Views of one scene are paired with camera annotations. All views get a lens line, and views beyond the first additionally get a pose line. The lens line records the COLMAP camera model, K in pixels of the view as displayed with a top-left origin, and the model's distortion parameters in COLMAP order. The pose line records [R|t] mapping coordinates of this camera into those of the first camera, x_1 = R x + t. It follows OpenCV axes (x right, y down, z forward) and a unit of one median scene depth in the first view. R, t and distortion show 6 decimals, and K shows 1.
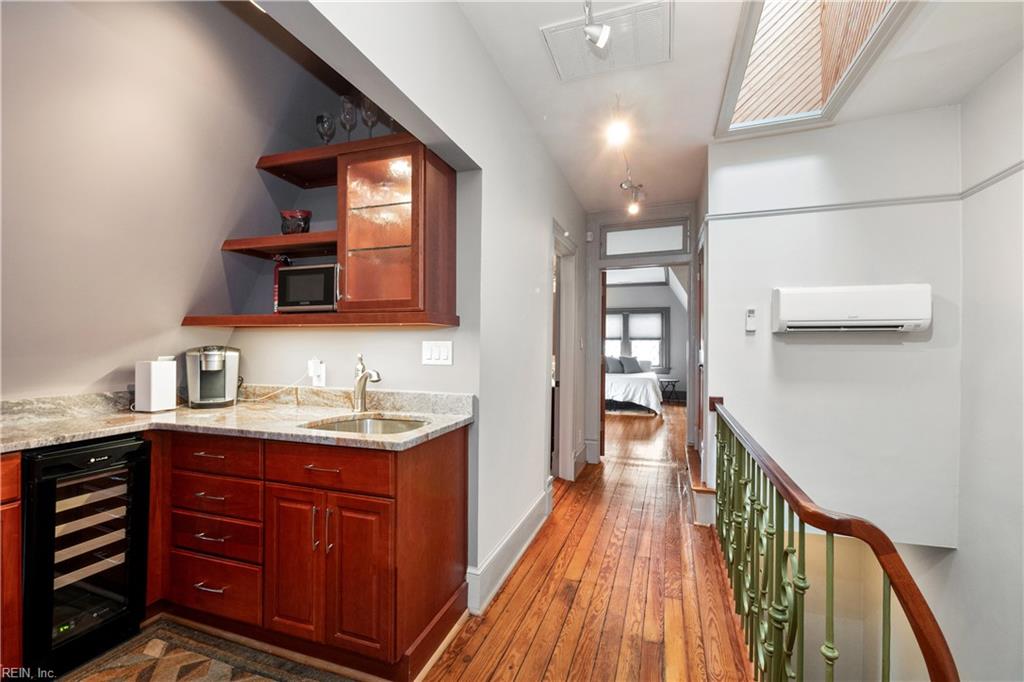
lens RADIAL K [[428.2, 0, 518.5], [0, 428.2, 344.2], [0, 0, 1]] dist [-0.000780, 0.000024]
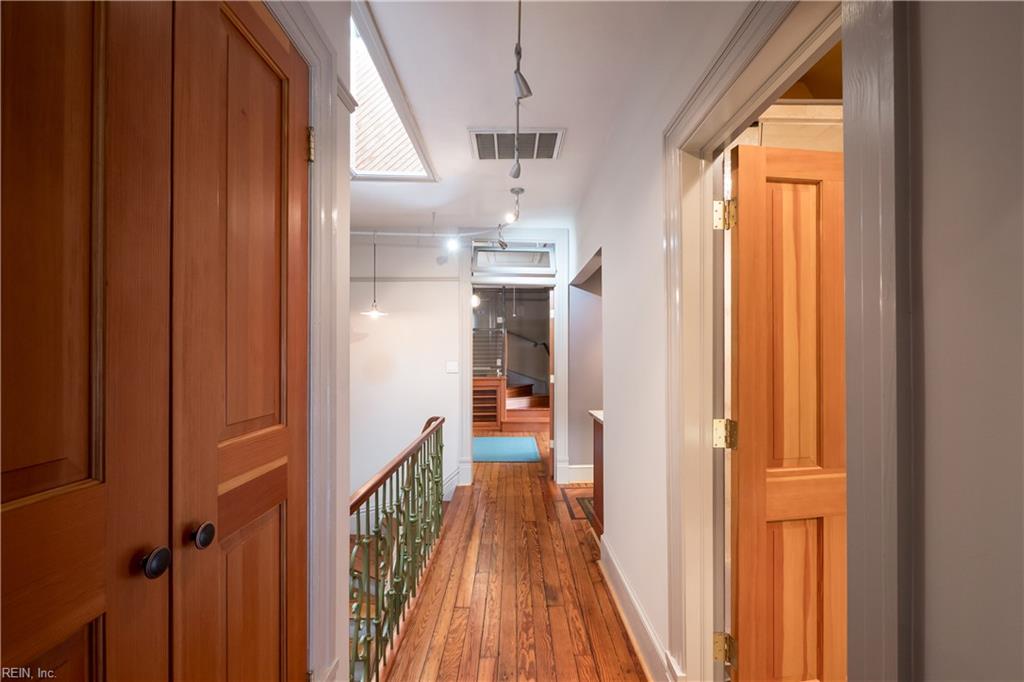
lens RADIAL K [[428.2, 0, 515.7], [0, 428.2, 348.9], [0, 0, 1]] dist [-0.000780, 0.000024]
pose [[-0.941319, -0.002462, -0.337510, 0.569201], [-0.000195, 0.999977, -0.006751, -0.058880], [0.337519, -0.006289, -0.941298, 1.962765]]
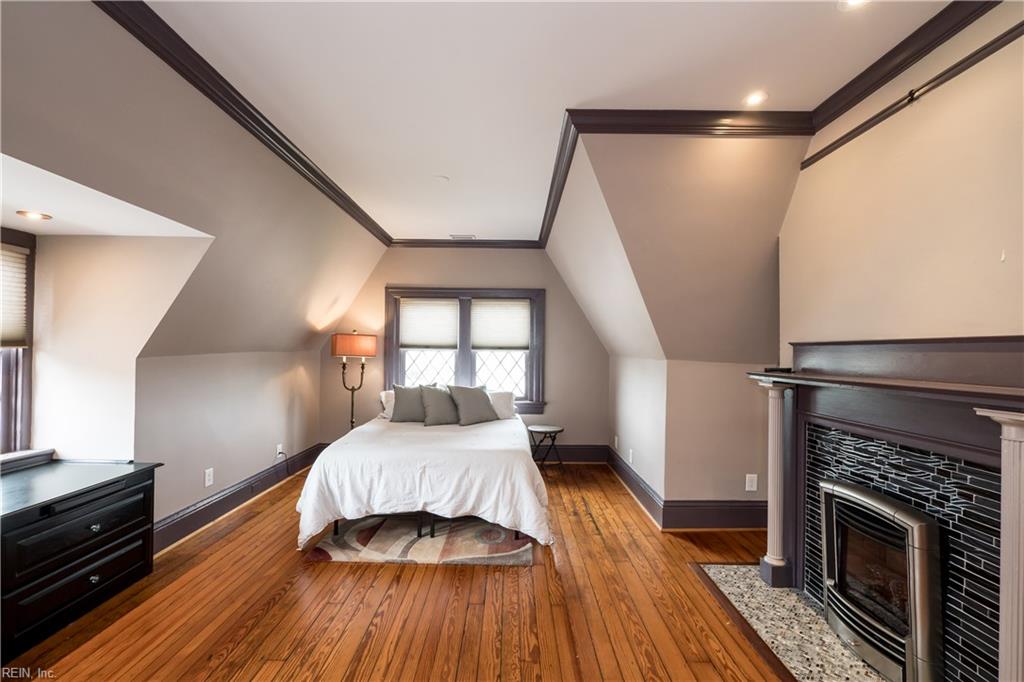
lens RADIAL K [[428.2, 0, 513.4], [0, 428.2, 343.9], [0, 0, 1]] dist [-0.000780, 0.000024]
pose [[0.941107, 0.011604, 0.337910, 0.137452], [-0.005919, 0.999823, -0.017851, -0.008570], [-0.338057, 0.014800, 0.941009, 0.518852]]
